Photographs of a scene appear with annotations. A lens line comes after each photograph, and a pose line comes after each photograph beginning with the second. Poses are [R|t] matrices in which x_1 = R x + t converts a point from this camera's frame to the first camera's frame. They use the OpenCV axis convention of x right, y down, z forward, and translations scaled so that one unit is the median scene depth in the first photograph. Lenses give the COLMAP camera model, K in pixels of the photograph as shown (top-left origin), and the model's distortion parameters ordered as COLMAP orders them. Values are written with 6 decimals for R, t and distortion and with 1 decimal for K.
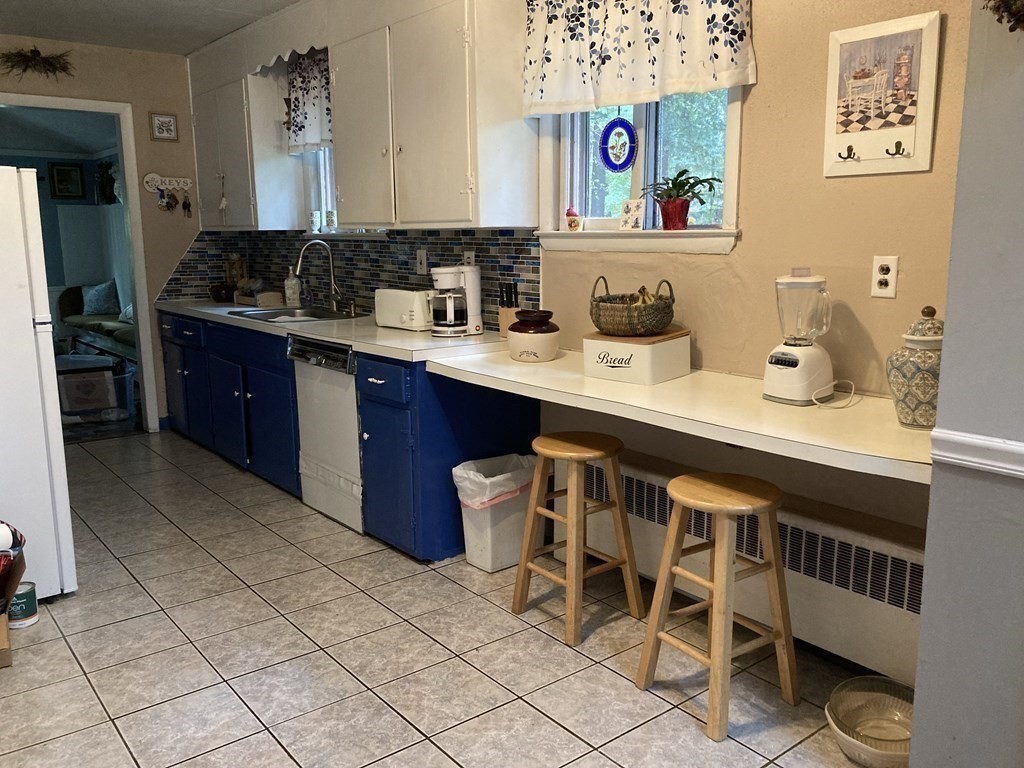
lens RADIAL K [[863.0, 0, 512.5], [0, 863.0, 387.6], [0, 0, 1]] dist [0.040615, 0.009686]
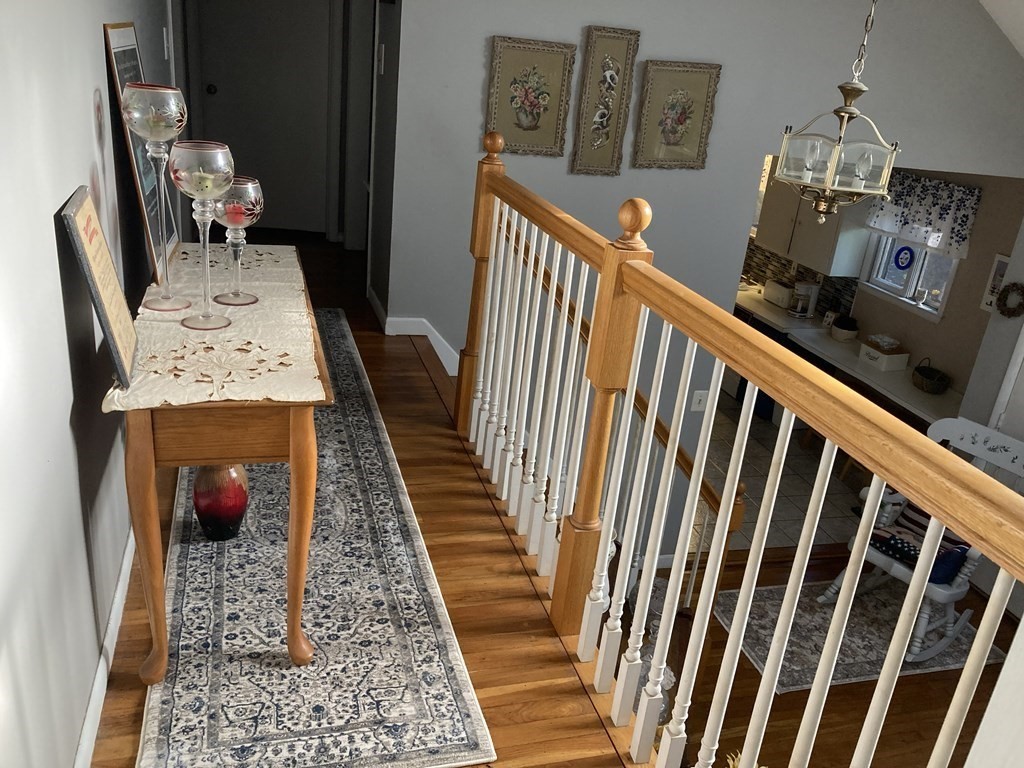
lens RADIAL K [[863.0, 0, 510.7], [0, 863.0, 383.5], [0, 0, 1]] dist [0.040615, 0.009686]
pose [[0.914890, 0.254589, -0.313307, -0.010349], [-0.208392, 0.962515, 0.173601, -0.129566], [0.345759, -0.093535, 0.933650, -1.128893]]
